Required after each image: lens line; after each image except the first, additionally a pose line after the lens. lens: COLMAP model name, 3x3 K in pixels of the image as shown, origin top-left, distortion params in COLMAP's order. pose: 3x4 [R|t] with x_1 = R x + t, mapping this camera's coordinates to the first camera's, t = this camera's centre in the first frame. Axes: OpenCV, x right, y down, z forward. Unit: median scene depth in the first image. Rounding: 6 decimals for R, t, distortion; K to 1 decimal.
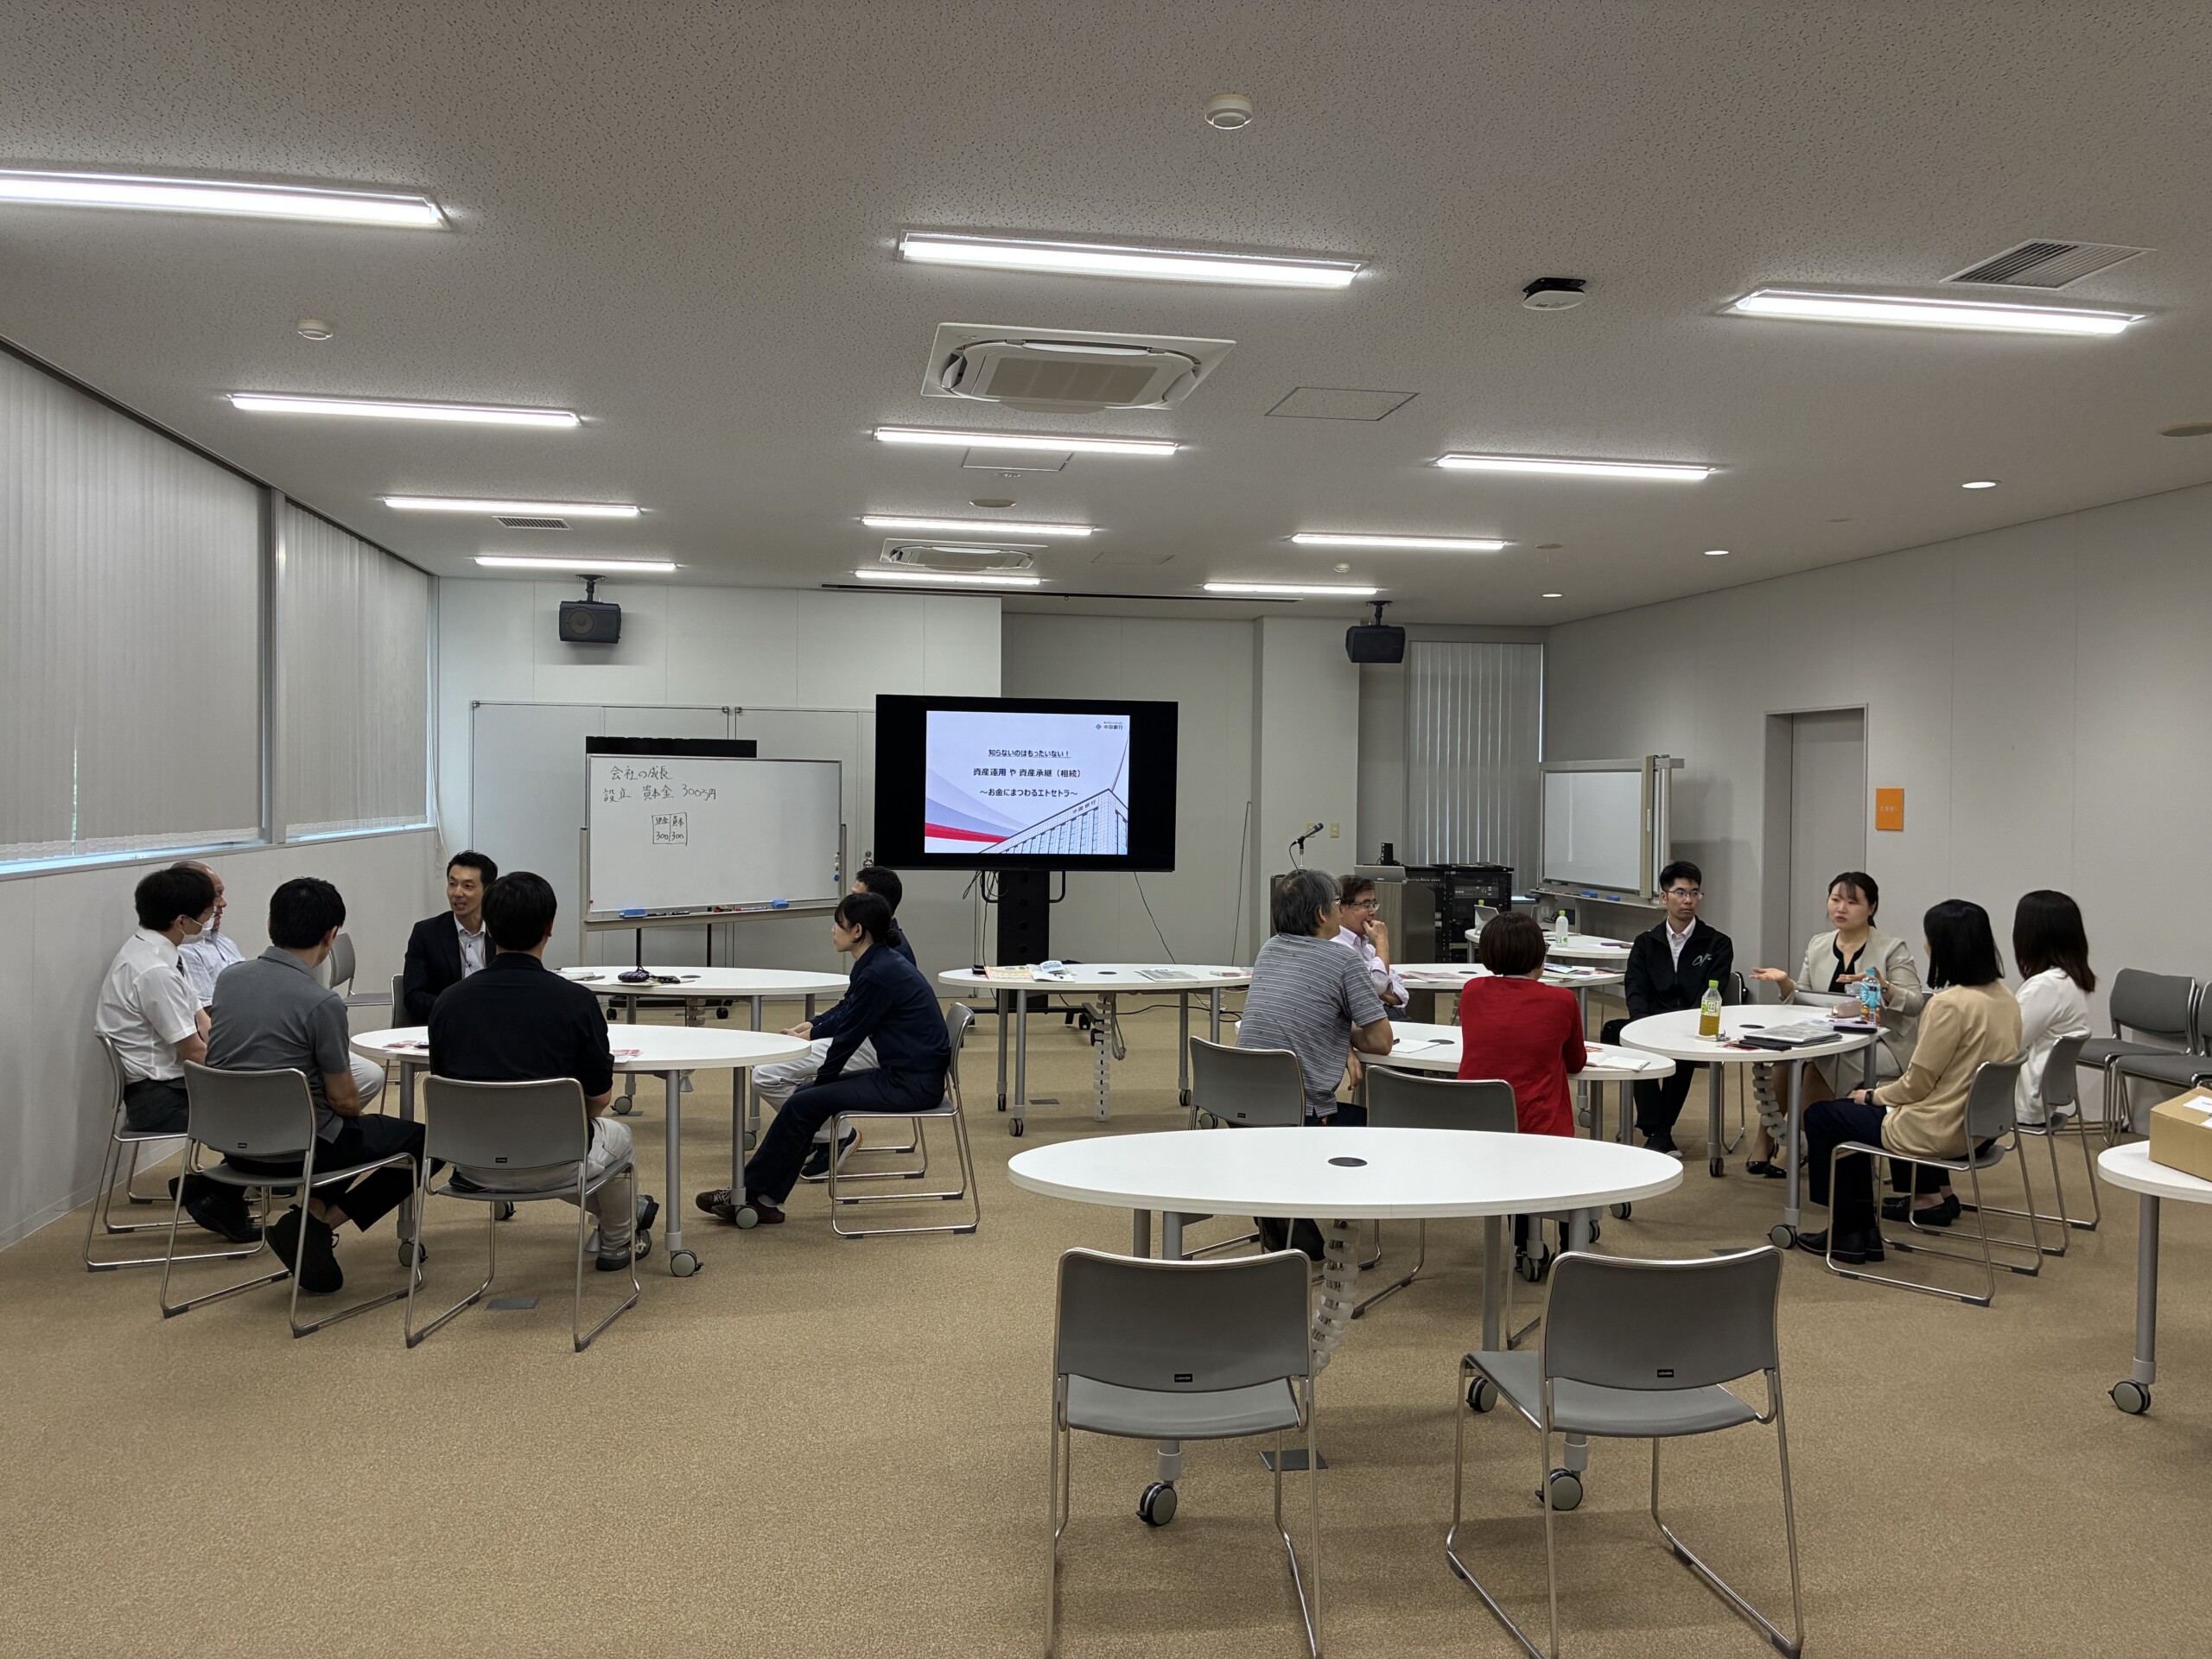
lens RADIAL K [[1681.5, 0, 1133.9], [0, 1681.5, 773.7], [0, 0, 1]] dist [0.034358, -0.051735]
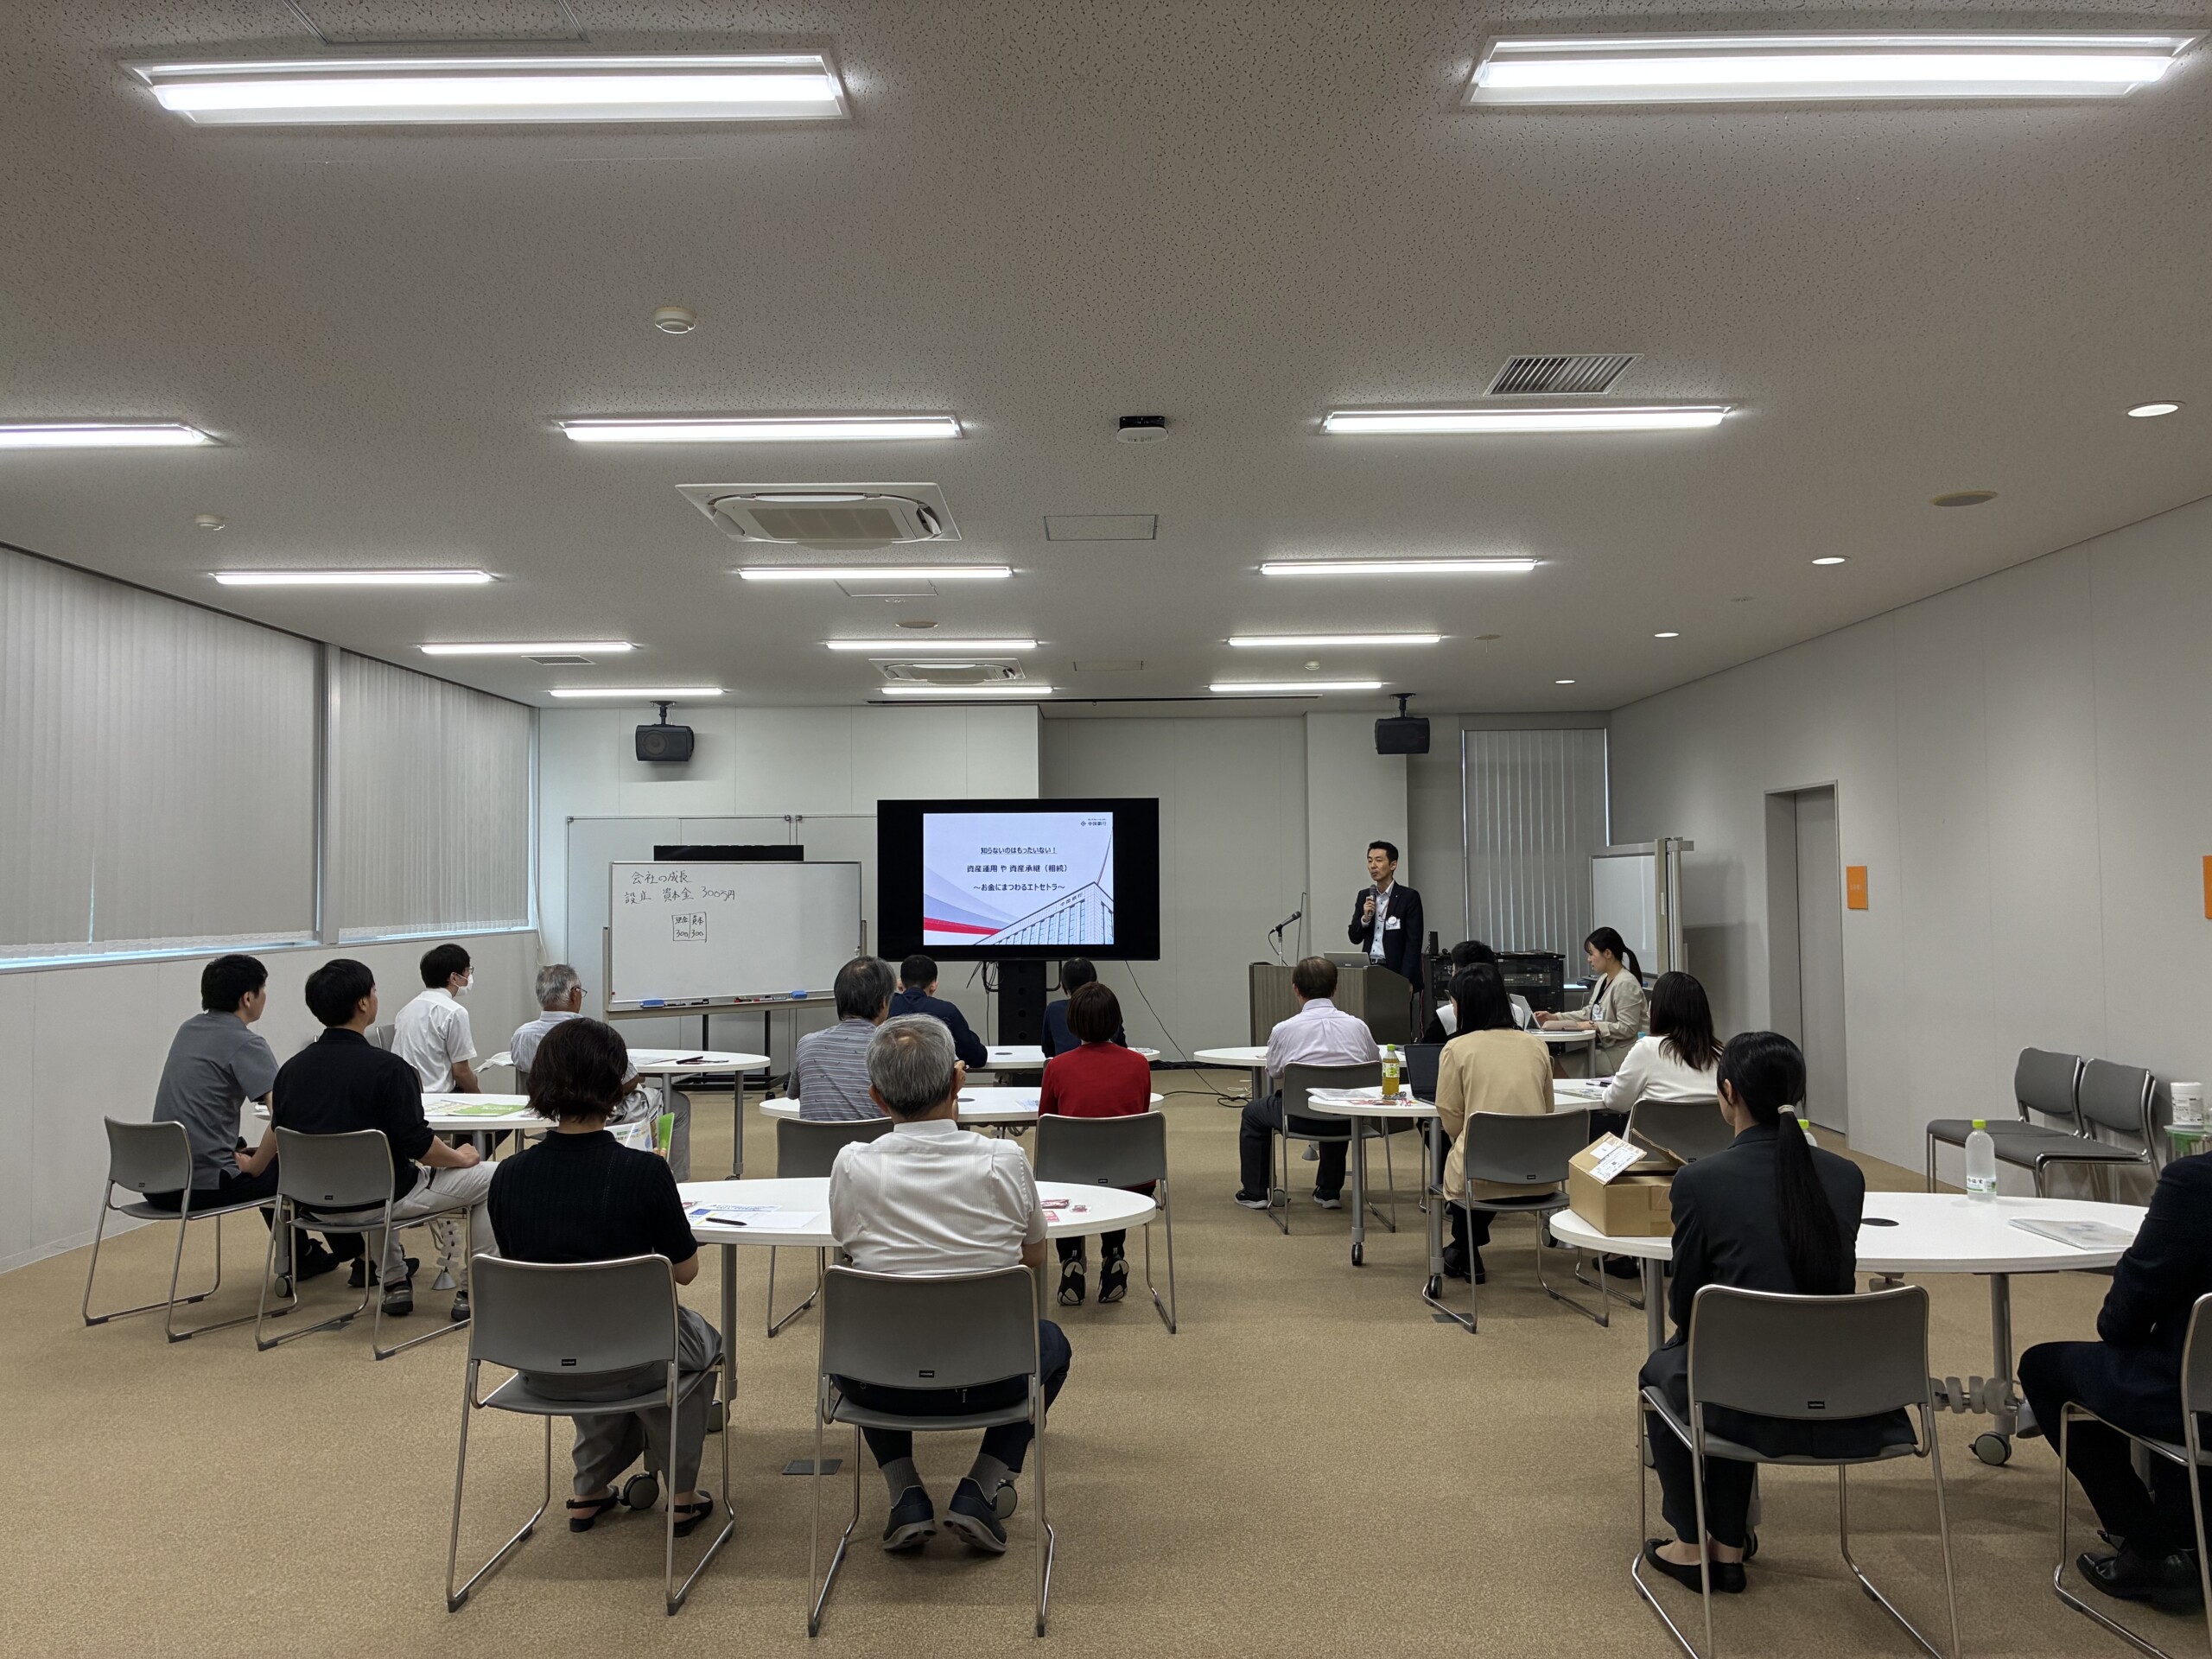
lens RADIAL K [[1681.5, 0, 1107.6], [0, 1681.5, 788.7], [0, 0, 1]] dist [0.034358, -0.051735]
pose [[0.980885, -0.030761, -0.192141, 0.198387], [0.021164, 0.998433, -0.051804, 0.004992], [0.193433, 0.046747, 0.979999, -0.040001]]
